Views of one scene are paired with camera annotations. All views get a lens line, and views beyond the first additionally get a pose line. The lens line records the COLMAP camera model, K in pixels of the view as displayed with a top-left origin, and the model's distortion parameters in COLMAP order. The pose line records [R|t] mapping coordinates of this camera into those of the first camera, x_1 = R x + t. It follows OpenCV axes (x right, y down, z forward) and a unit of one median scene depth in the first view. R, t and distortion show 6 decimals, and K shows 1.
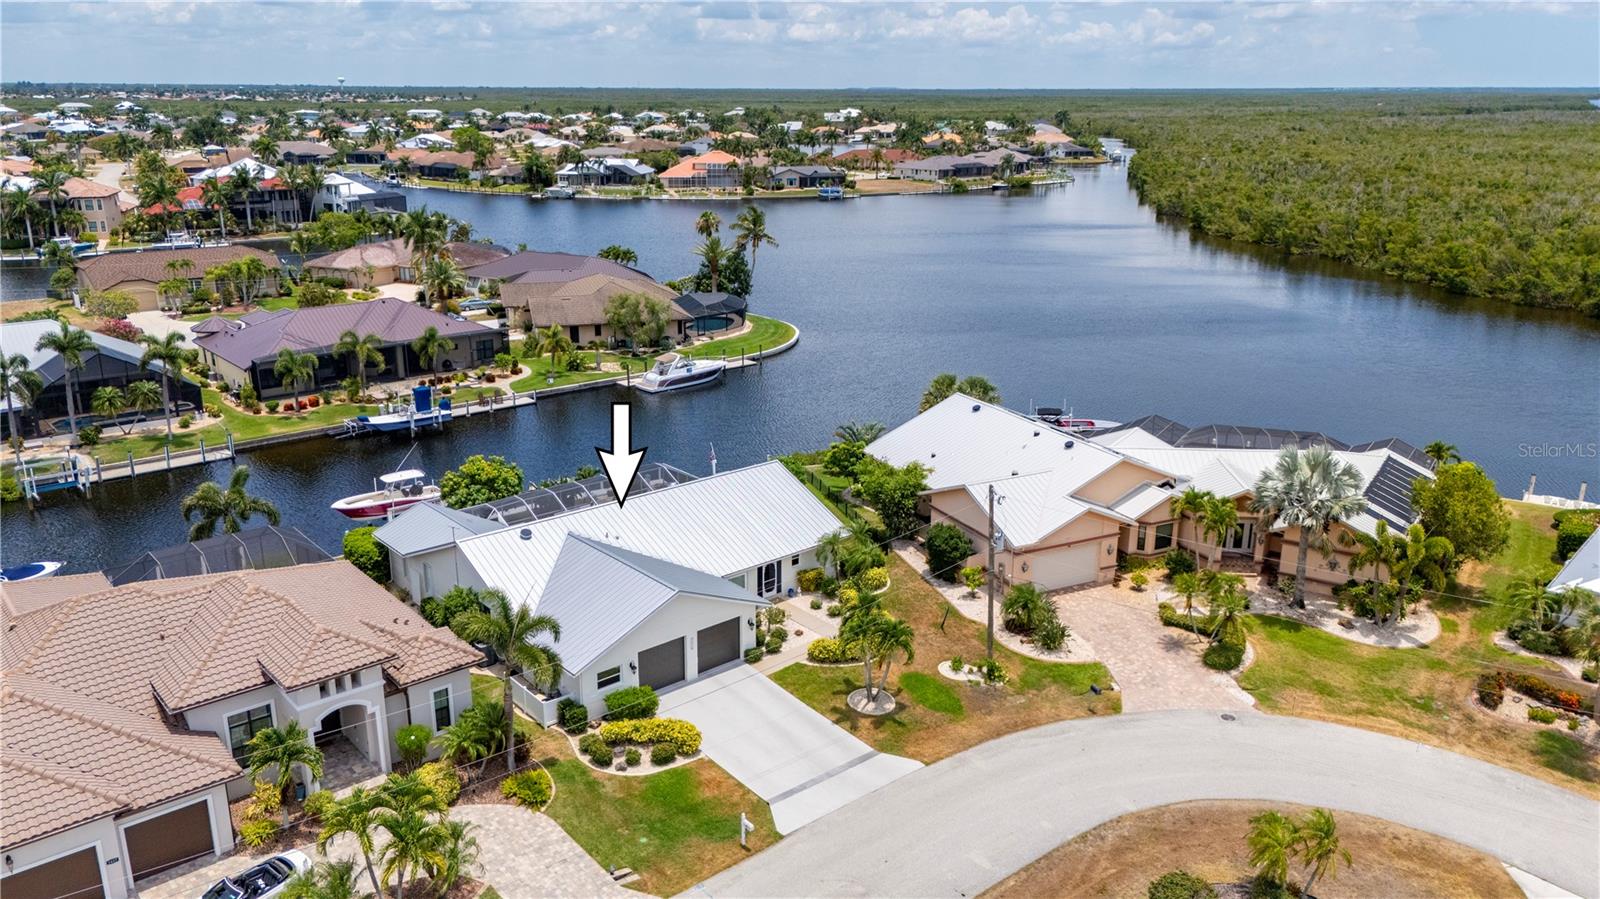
lens RADIAL K [[1154.8, 0, 766.8], [0, 1154.8, 451.8], [0, 0, 1]] dist [0.054399, -0.042712]
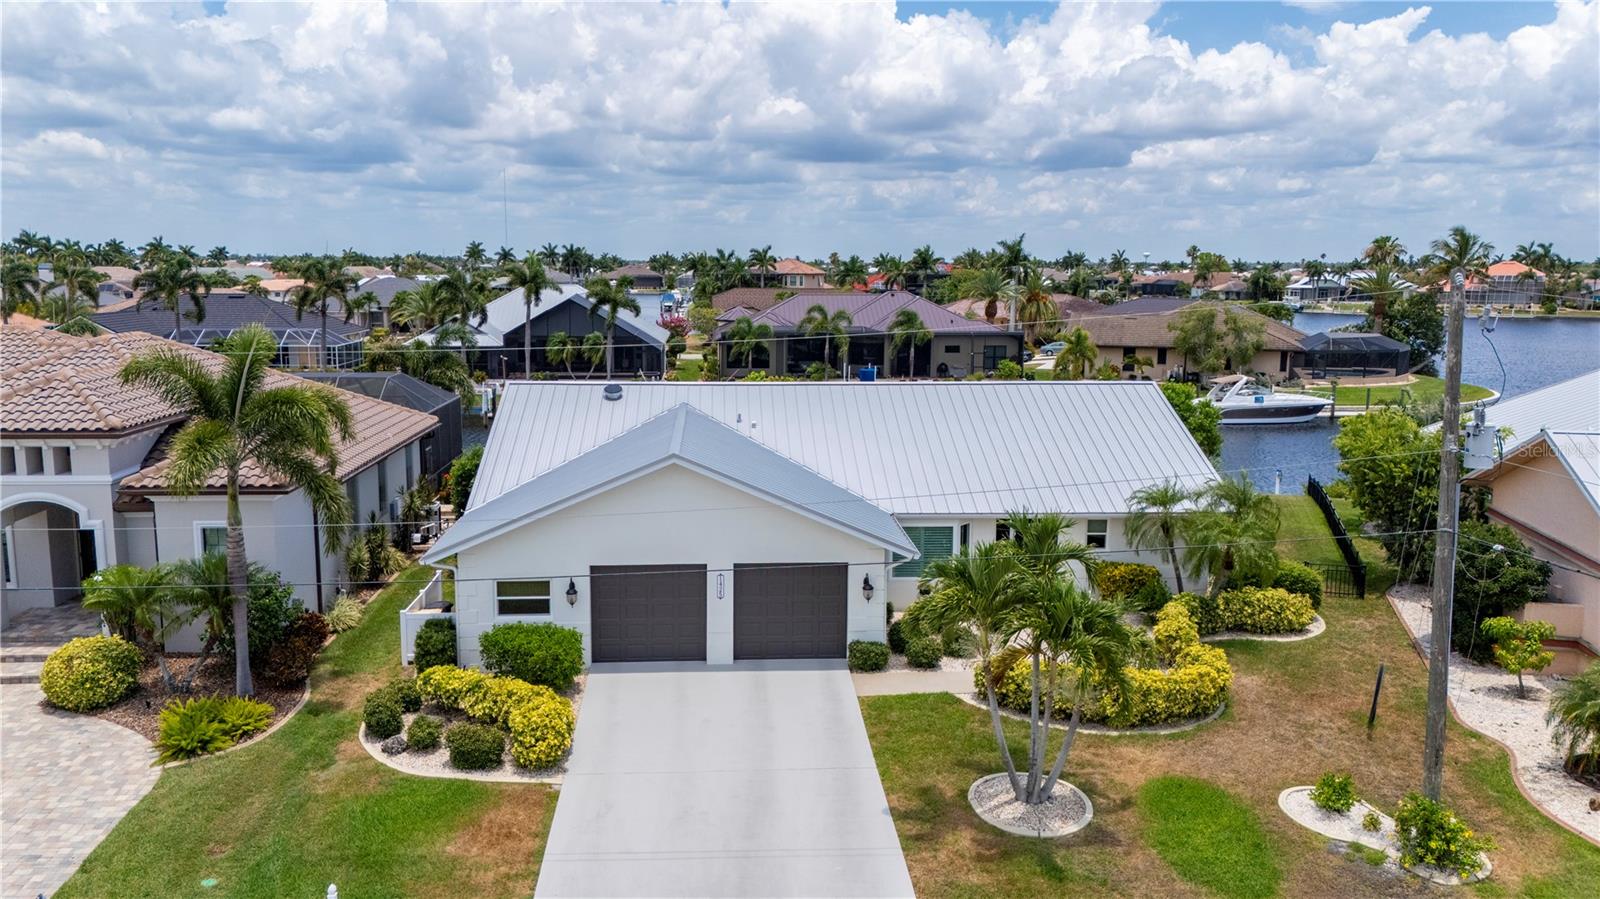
lens RADIAL K [[1139.6, 0, 800.0], [0, 1139.6, 449.5], [0, 0, 1]] dist [0.051311, 0.001333]
pose [[0.809143, 0.099234, -0.579172, 0.195866], [-0.180948, 0.979820, -0.084916, 0.117421], [0.559058, 0.173509, 0.810771, 0.500077]]
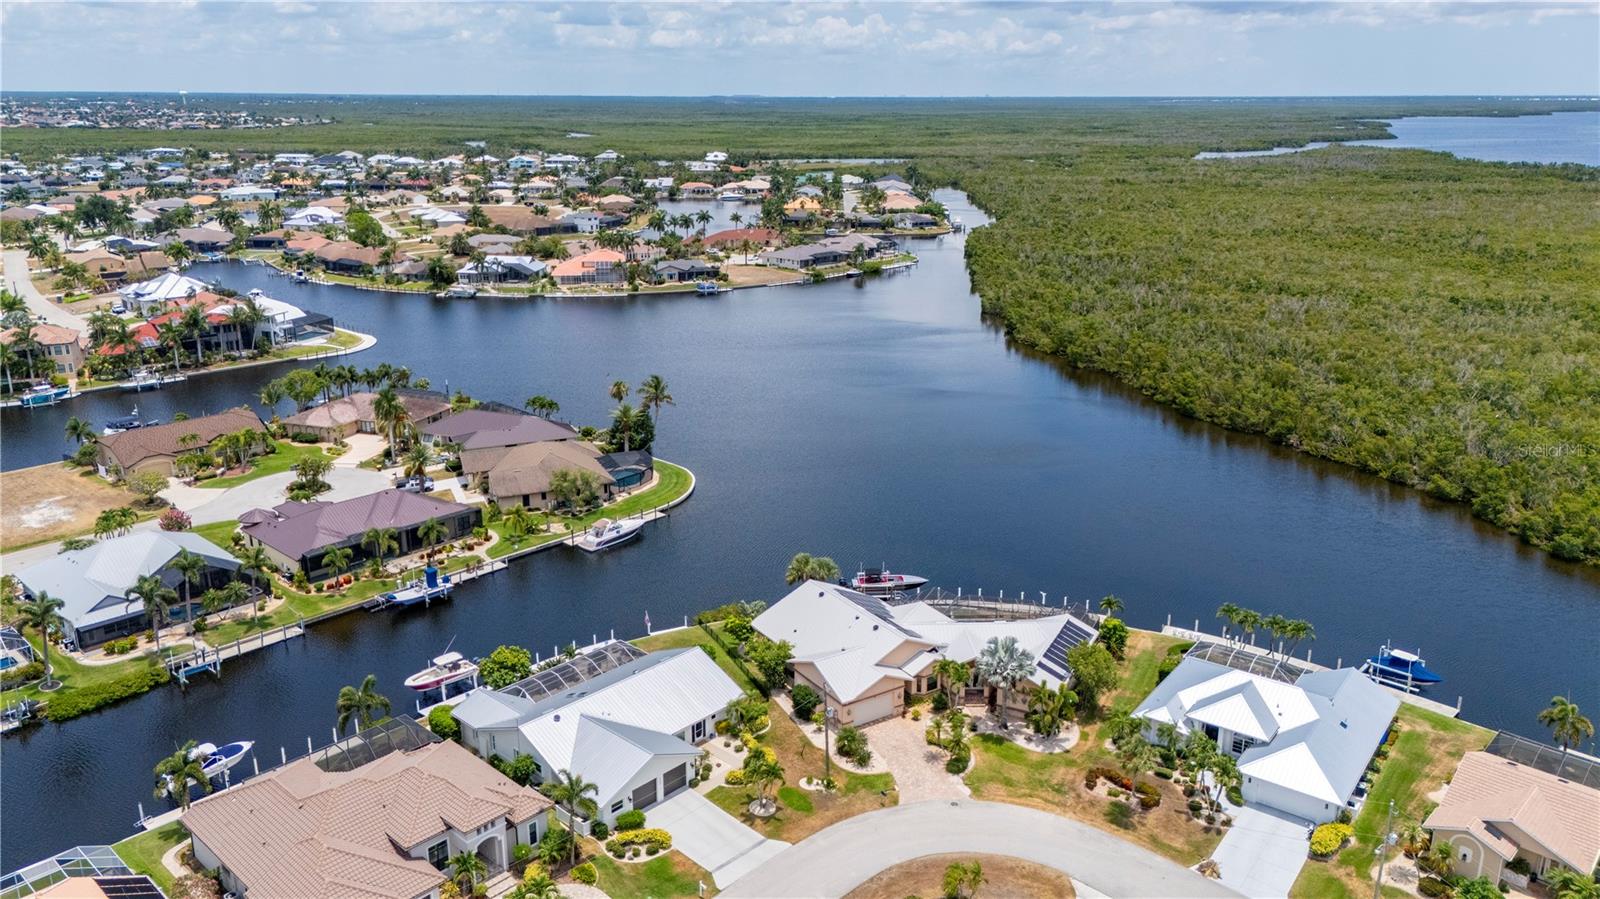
lens RADIAL K [[1154.8, 0, 766.8], [0, 1154.8, 451.8], [0, 0, 1]] dist [0.054399, -0.042712]
pose [[0.993680, -0.031121, 0.107846, -0.064519], [0.031961, 0.999471, -0.006066, -0.262990], [-0.107601, 0.009475, 0.994149, -0.643901]]
